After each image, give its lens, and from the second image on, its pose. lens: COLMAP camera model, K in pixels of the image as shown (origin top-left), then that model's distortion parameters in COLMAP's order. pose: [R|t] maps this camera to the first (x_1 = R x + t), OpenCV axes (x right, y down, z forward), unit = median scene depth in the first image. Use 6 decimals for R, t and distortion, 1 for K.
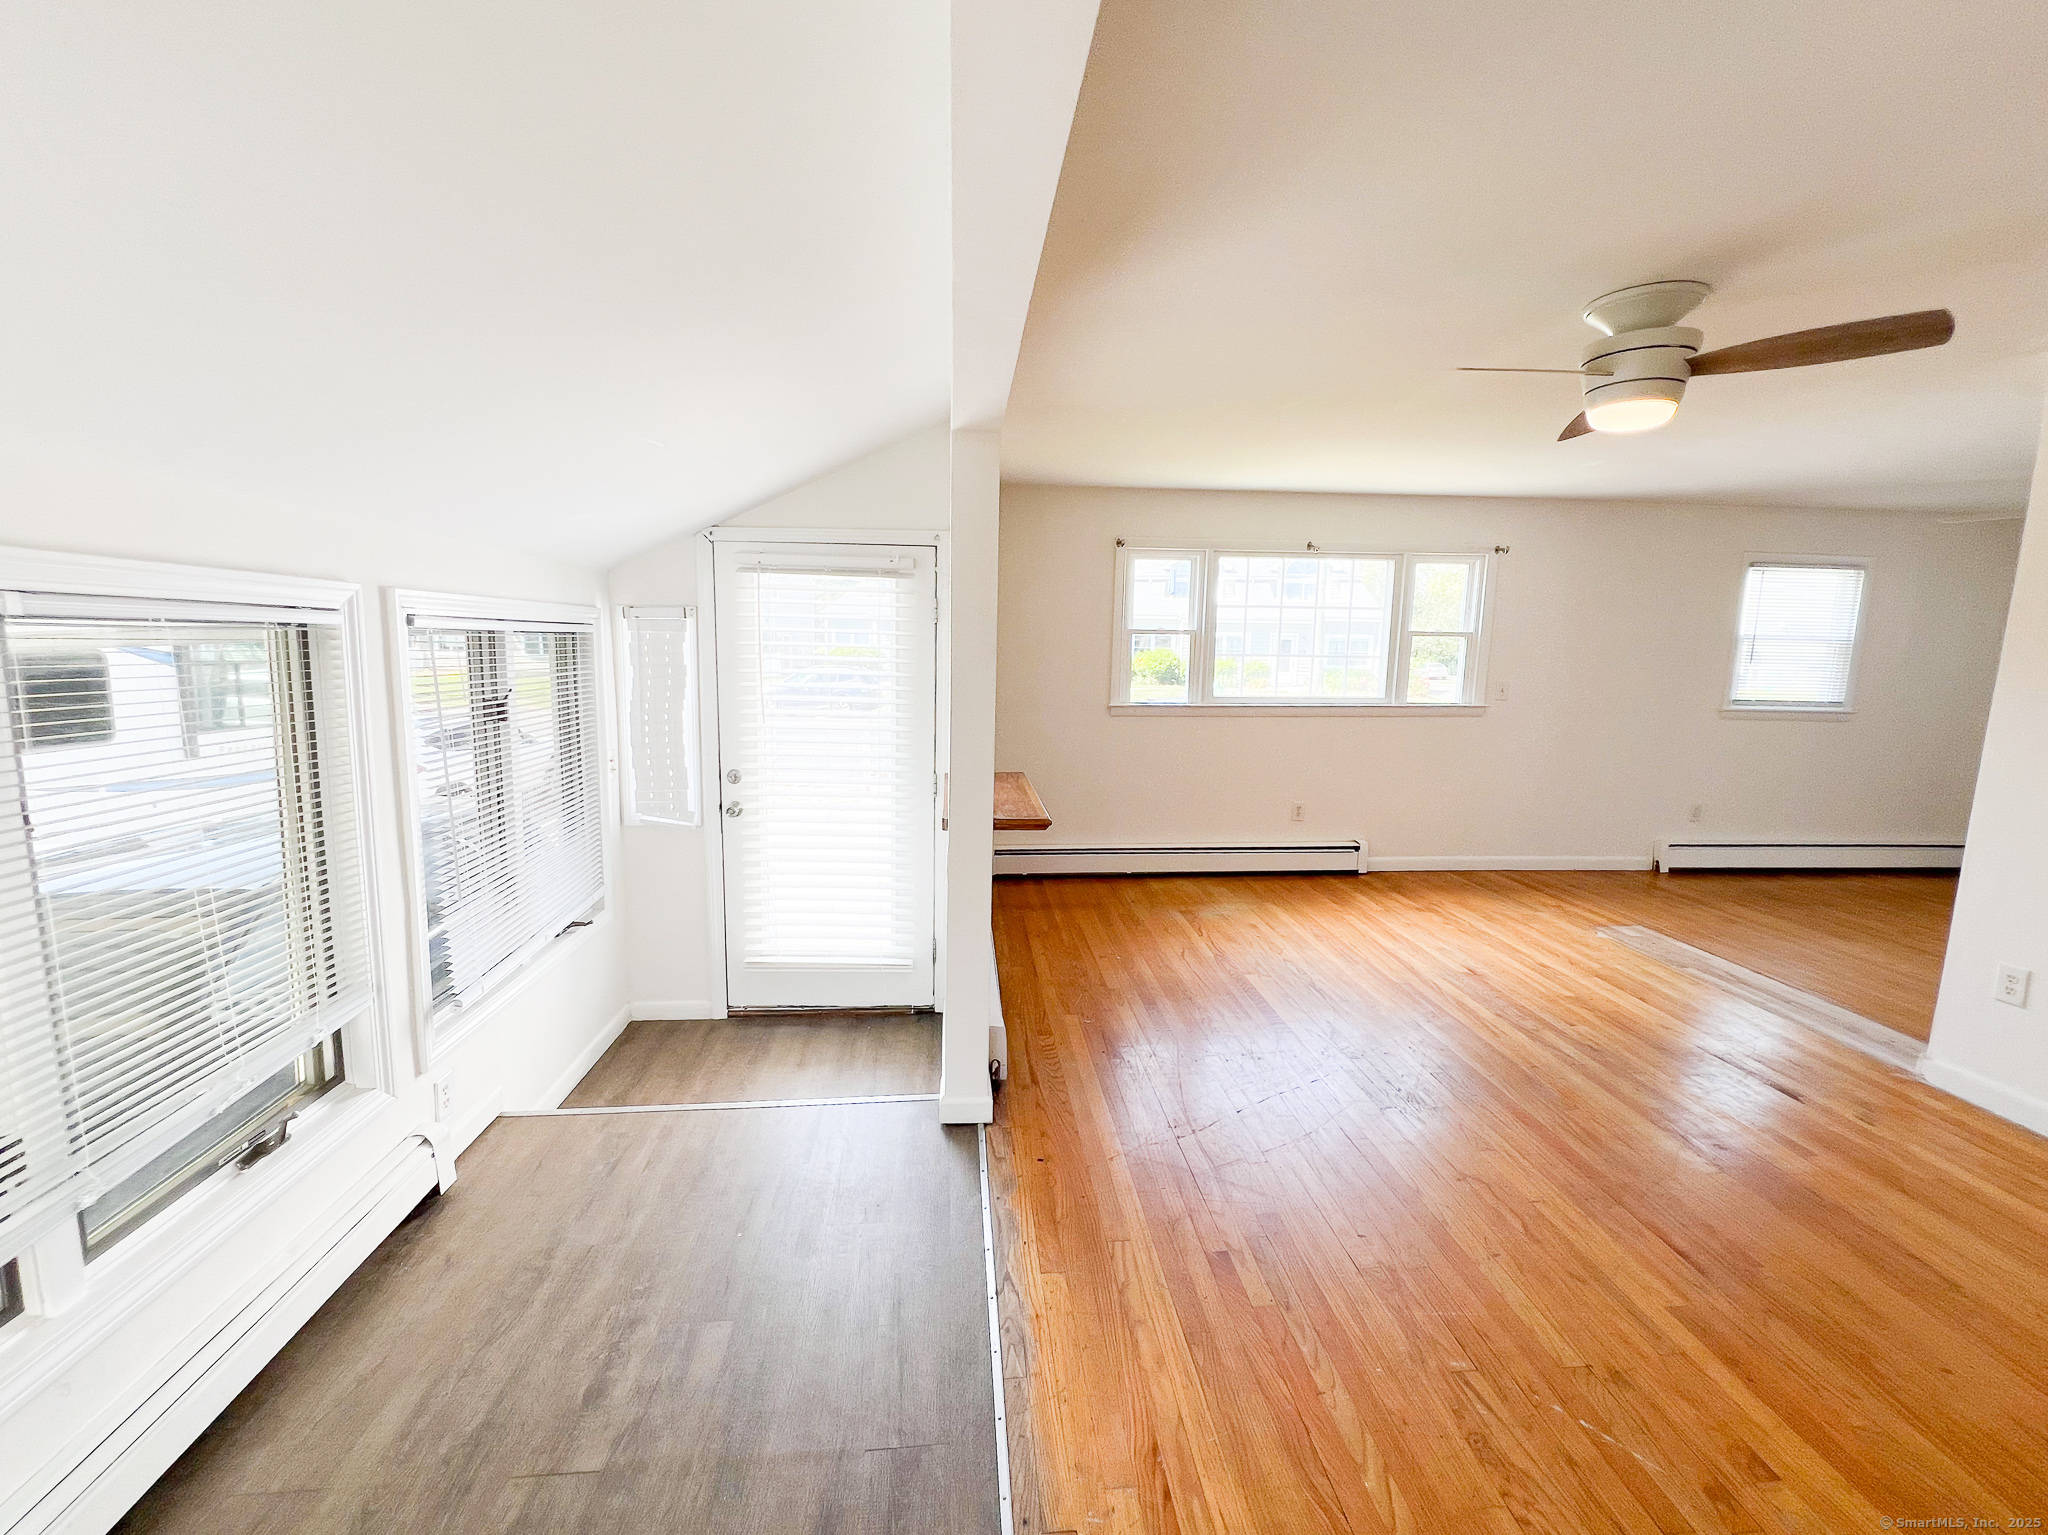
lens RADIAL K [[851.9, 0, 1022.3], [0, 851.9, 760.0], [0, 0, 1]] dist [-0.000938, 0.000085]
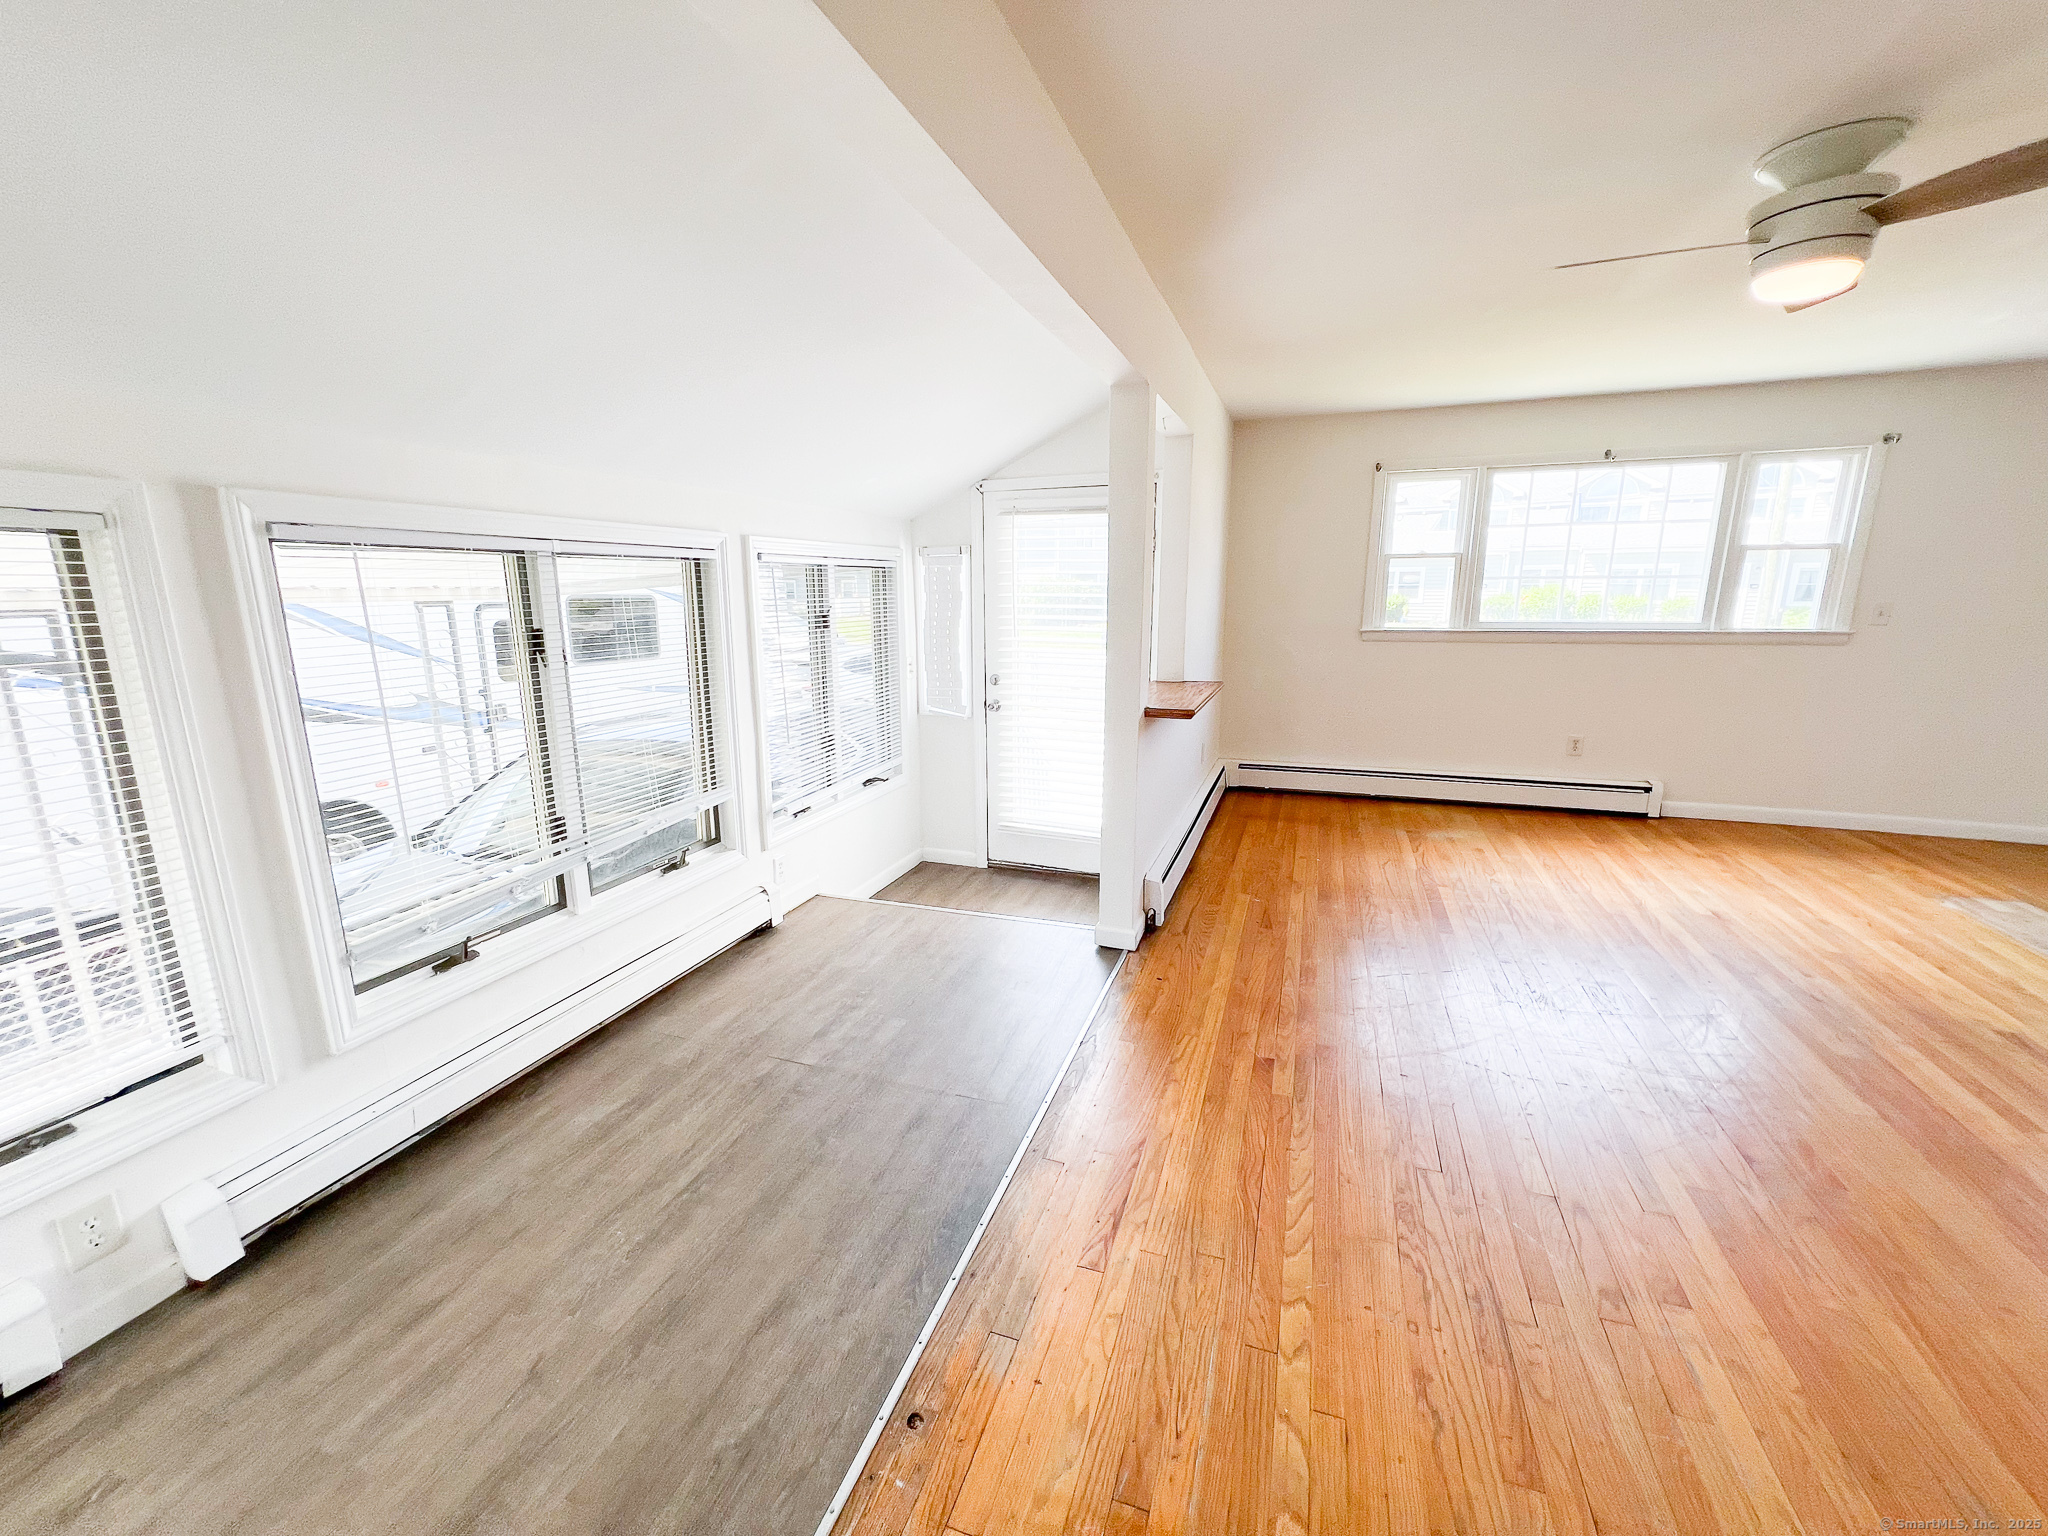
lens RADIAL K [[820.1, 0, 1024.9], [0, 820.1, 762.0], [0, 0, 1]] dist [-0.000138, 0.000169]
pose [[0.911787, 0.065791, -0.405359, 0.182557], [-0.036449, 0.996153, 0.079692, 0.037530], [0.409042, -0.057887, 0.910678, -0.093677]]
